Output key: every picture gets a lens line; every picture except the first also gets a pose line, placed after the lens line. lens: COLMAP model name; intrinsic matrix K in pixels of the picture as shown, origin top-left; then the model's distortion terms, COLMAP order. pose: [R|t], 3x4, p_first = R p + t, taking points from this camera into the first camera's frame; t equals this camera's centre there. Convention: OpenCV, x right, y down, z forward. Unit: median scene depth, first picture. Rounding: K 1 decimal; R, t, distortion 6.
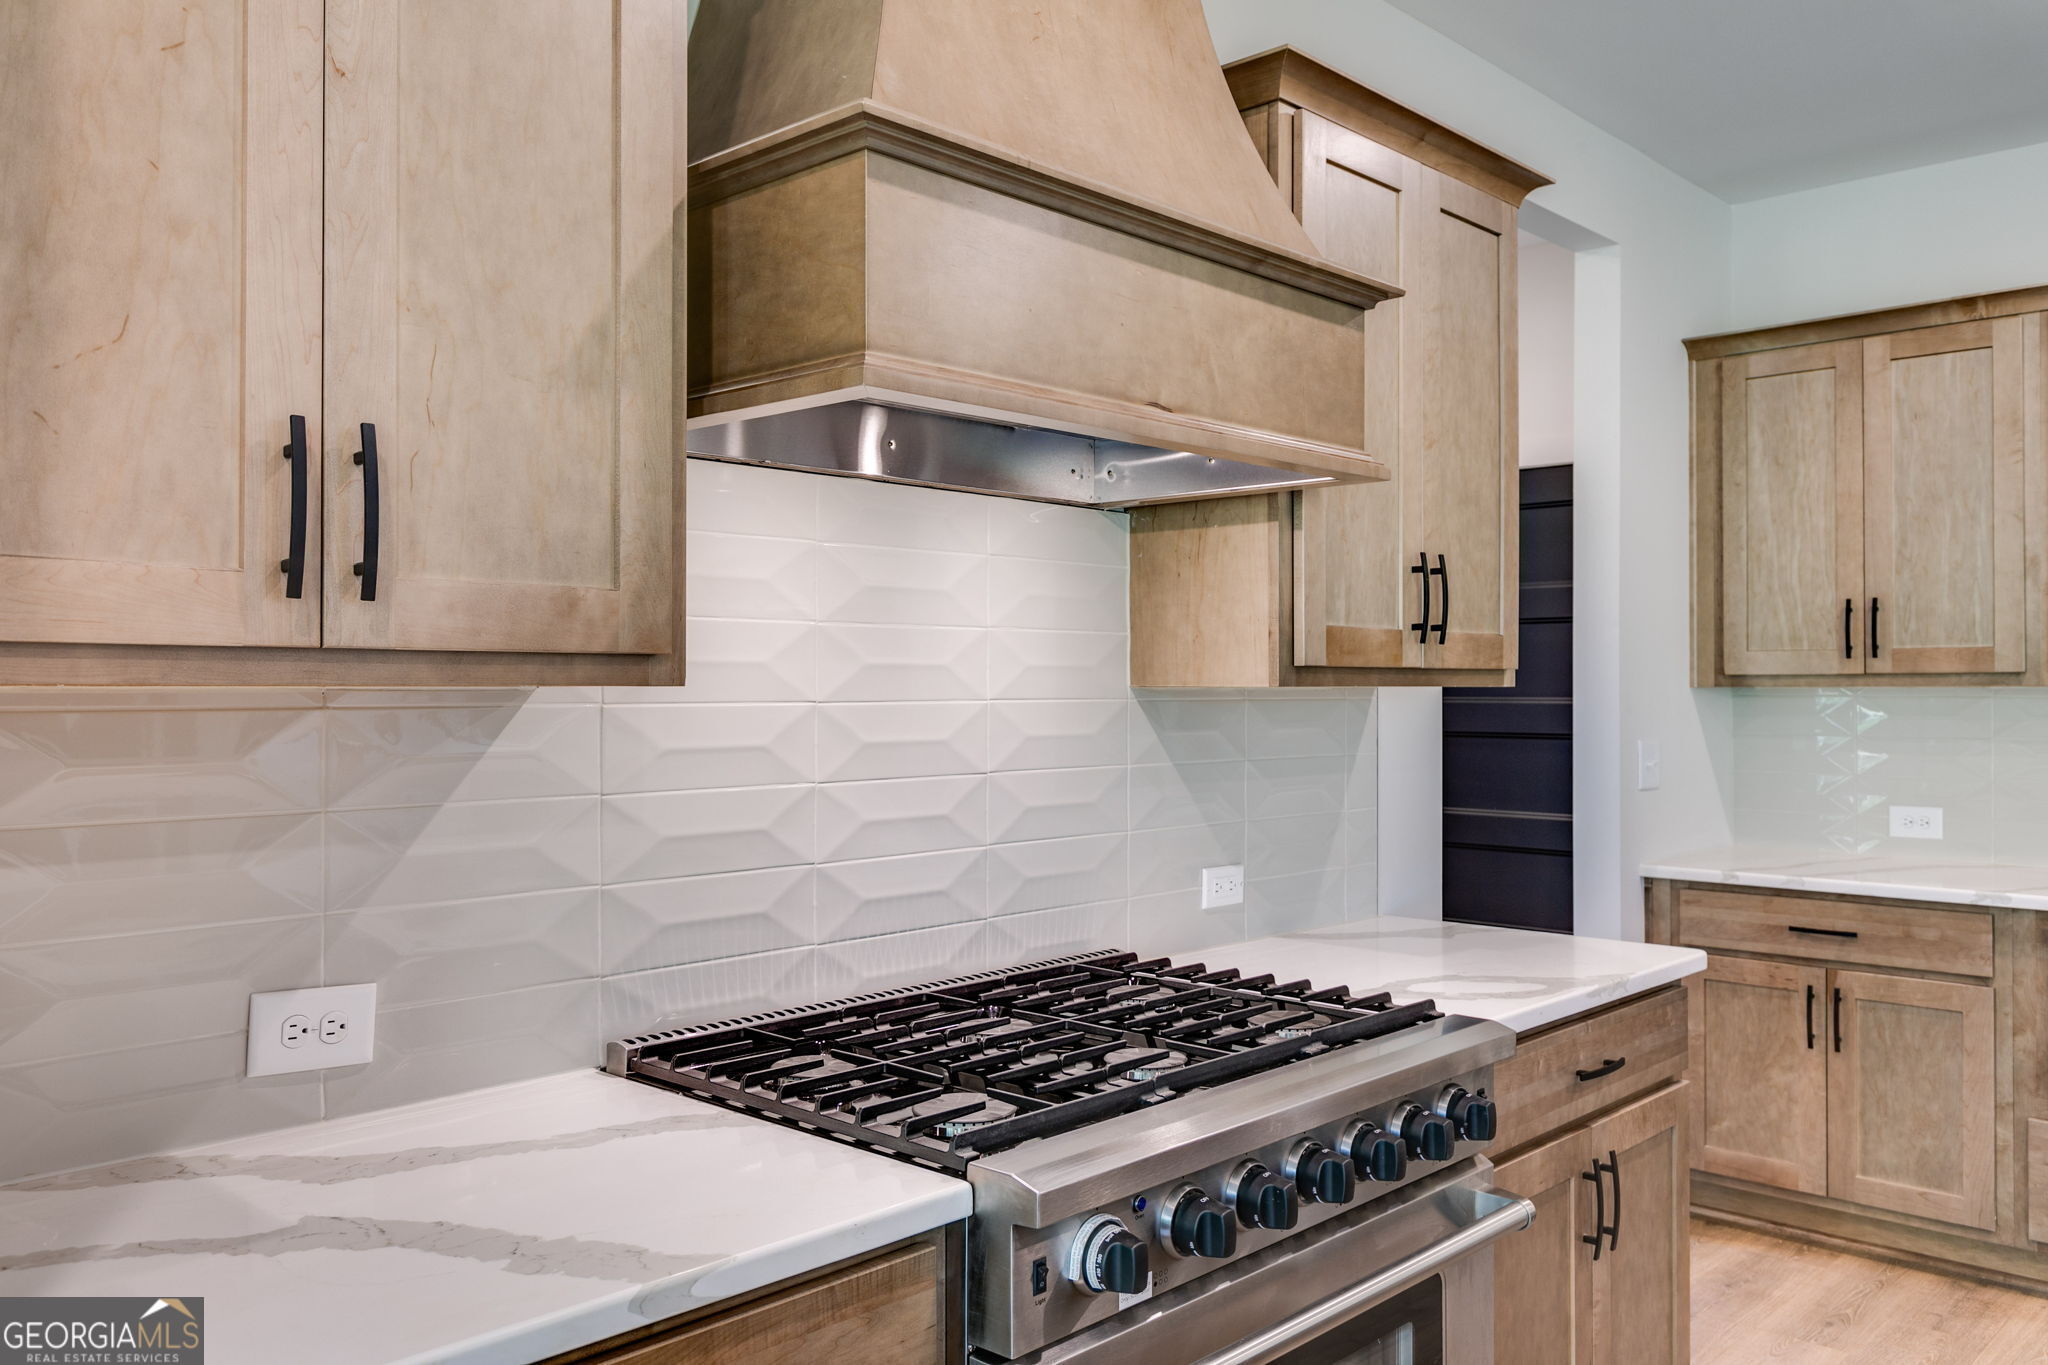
lens RADIAL K [[1593.7, 0, 1027.0], [0, 1593.7, 688.0], [0, 0, 1]] dist [0.003405, 0.000074]
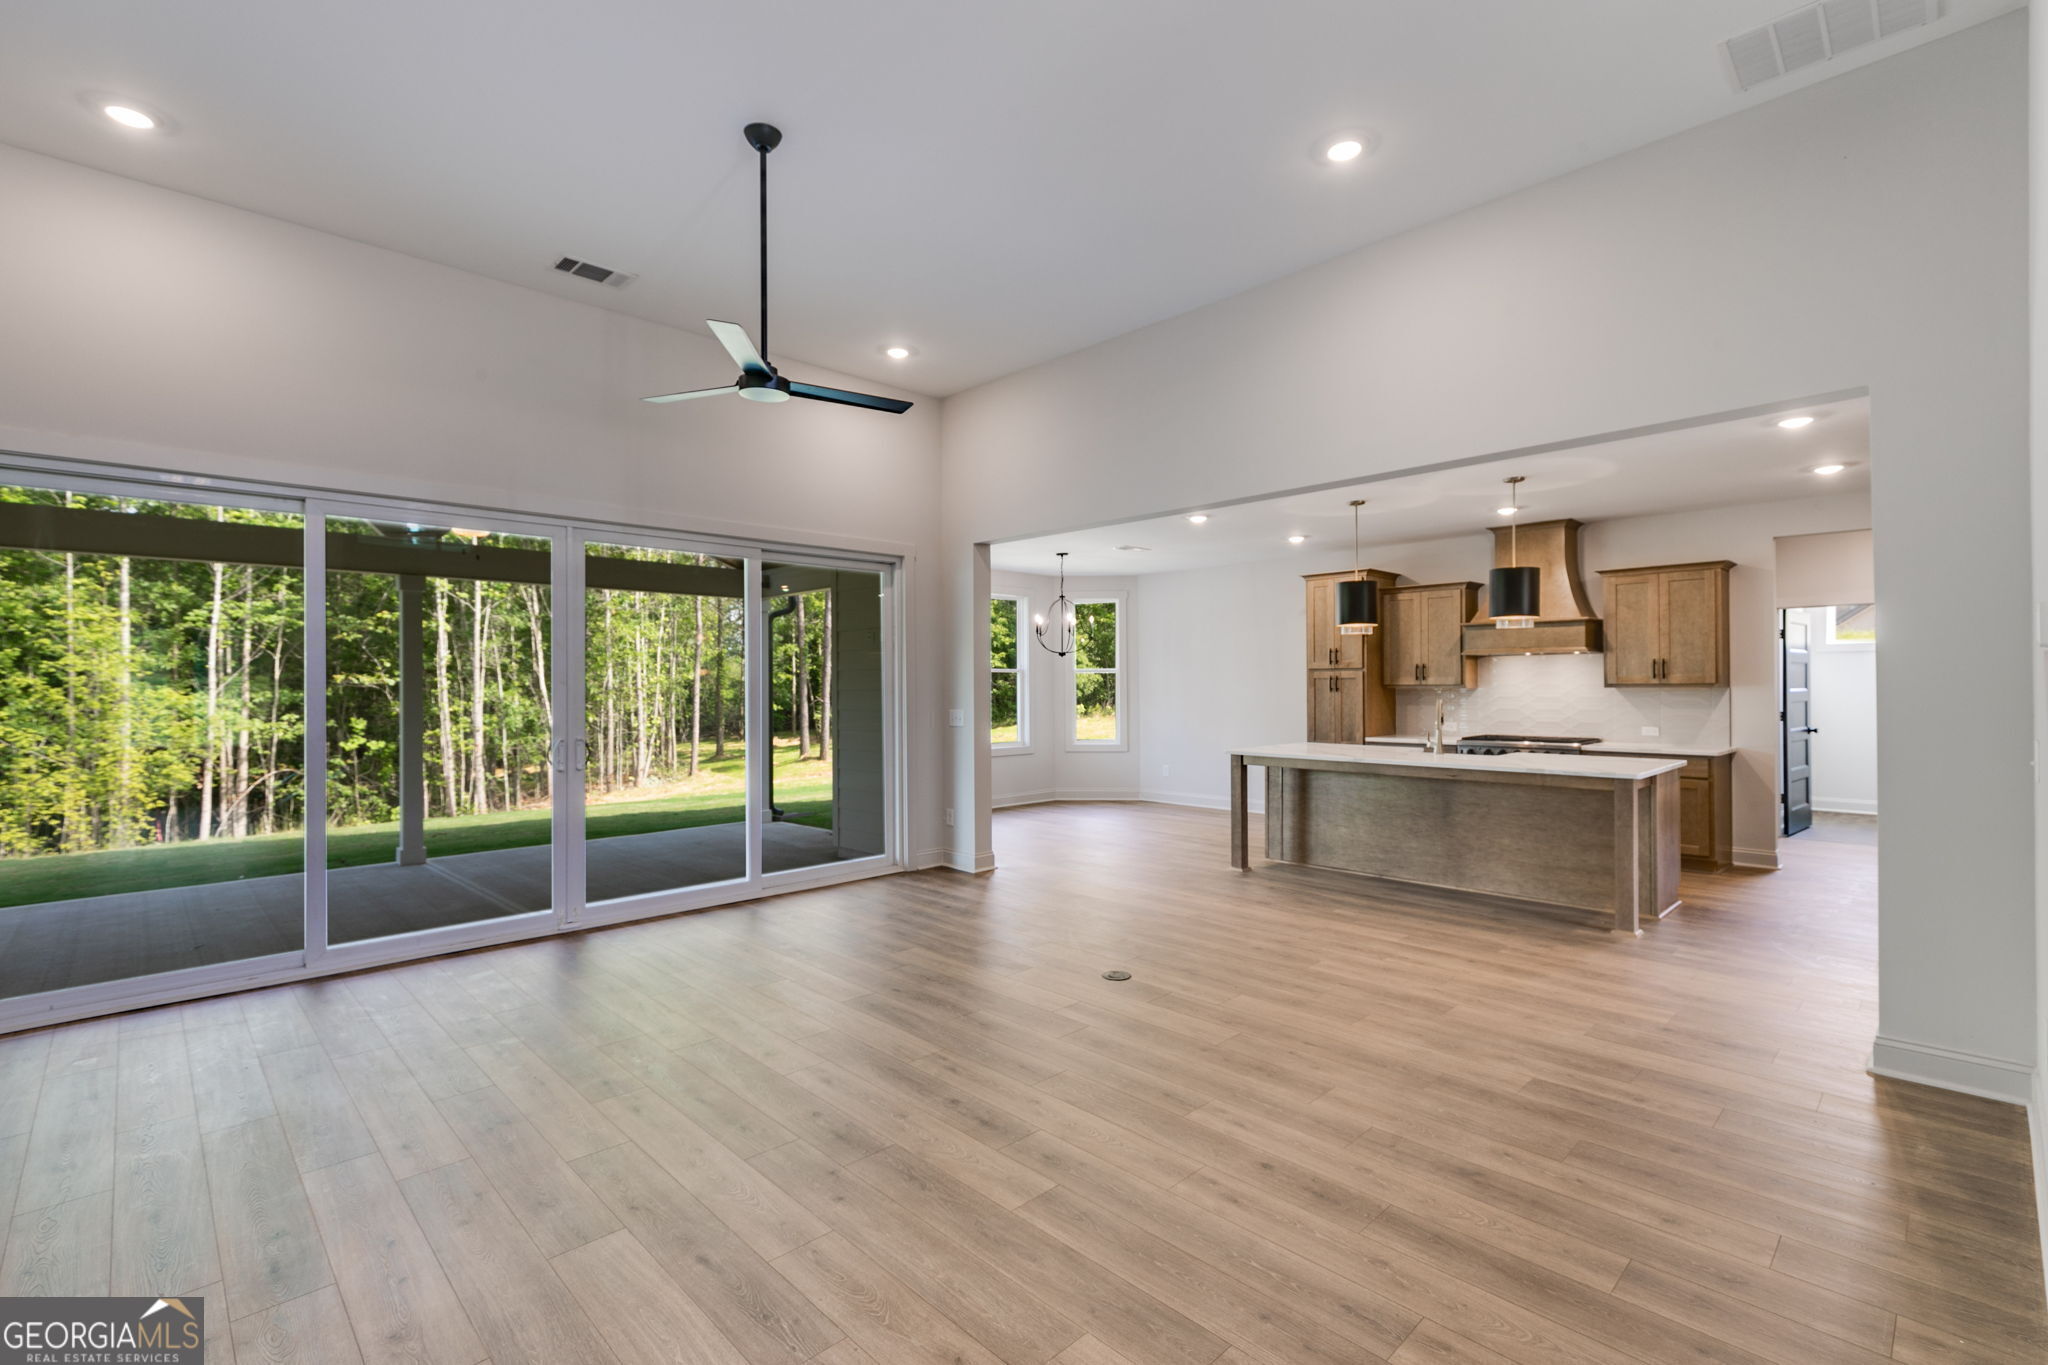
lens RADIAL K [[923.3, 0, 1019.7], [0, 923.3, 680.3], [0, 0, 1]] dist [0.009352, -0.002385]
pose [[-0.047029, -0.004100, -0.998885, 2.091328], [0.006150, 0.999971, -0.004394, -0.015664], [0.998875, -0.006349, -0.047003, -0.500045]]
